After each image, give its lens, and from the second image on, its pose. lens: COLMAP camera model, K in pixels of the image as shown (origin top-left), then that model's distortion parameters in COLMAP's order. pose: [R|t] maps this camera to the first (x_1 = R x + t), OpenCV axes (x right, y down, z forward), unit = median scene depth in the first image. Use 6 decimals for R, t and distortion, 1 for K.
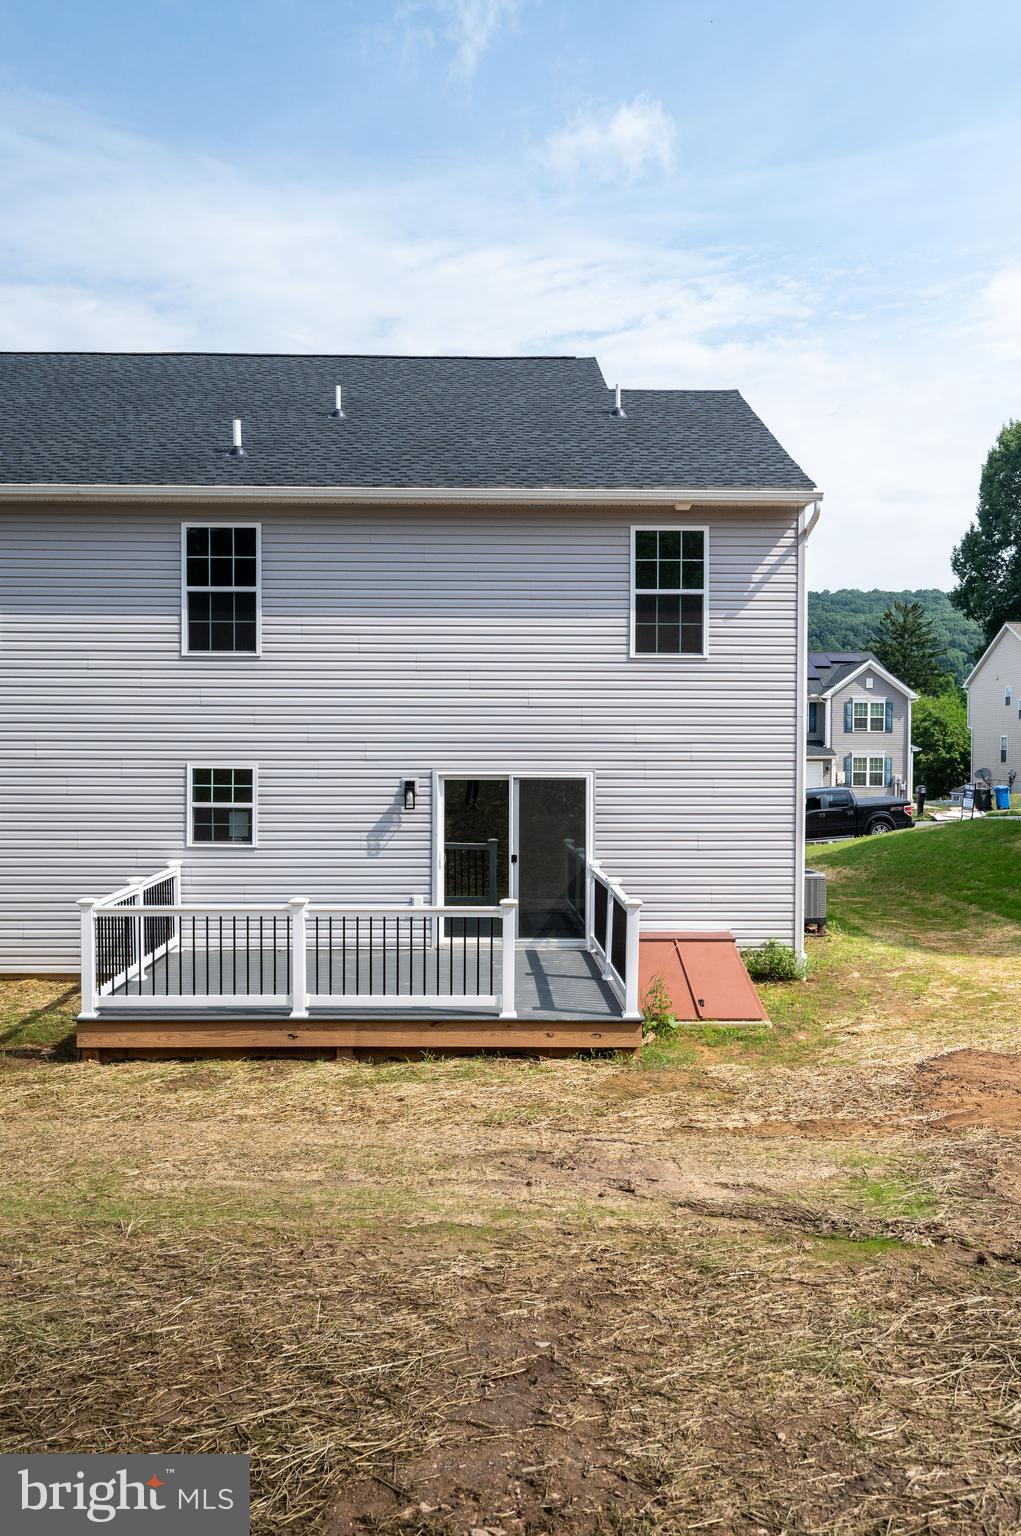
lens RADIAL K [[1391.4, 0, 500.0], [0, 1391.4, 770.8], [0, 0, 1]] dist [0.034693, 0.000000]
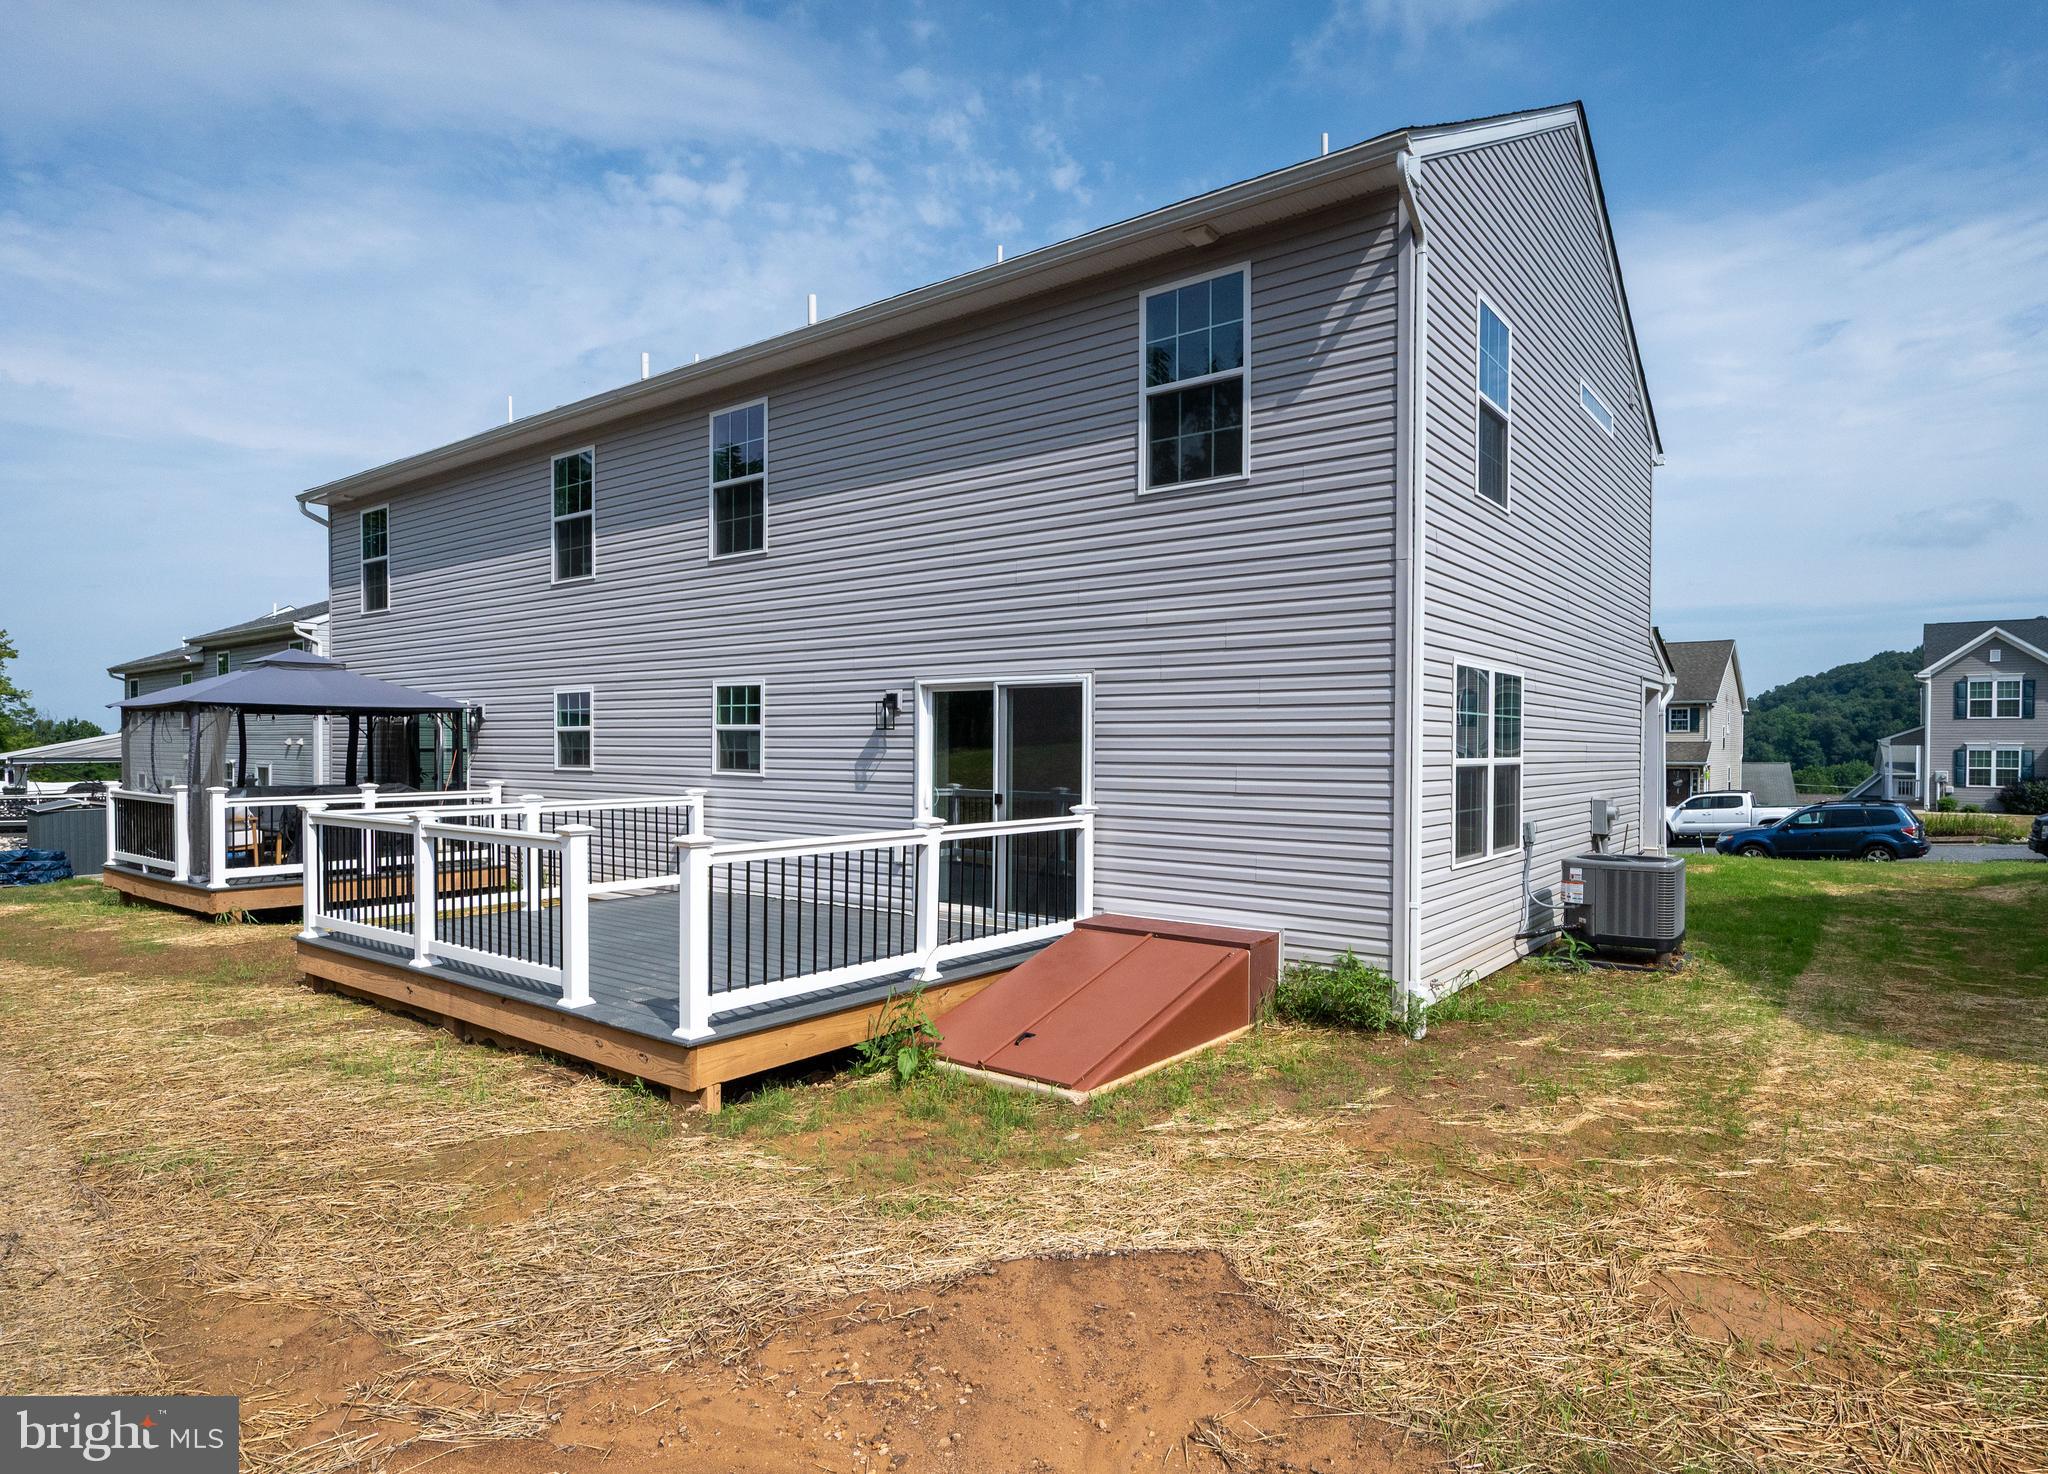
lens RADIAL K [[1146.6, 0, 1019.8], [0, 1146.6, 757.7], [0, 0, 1]] dist [0.003294, -0.001105]
pose [[0.760897, 0.005359, -0.648851, 0.404369], [-0.015672, 0.999826, -0.010121, 0.048225], [0.648684, 0.017870, 0.760848, 0.565470]]
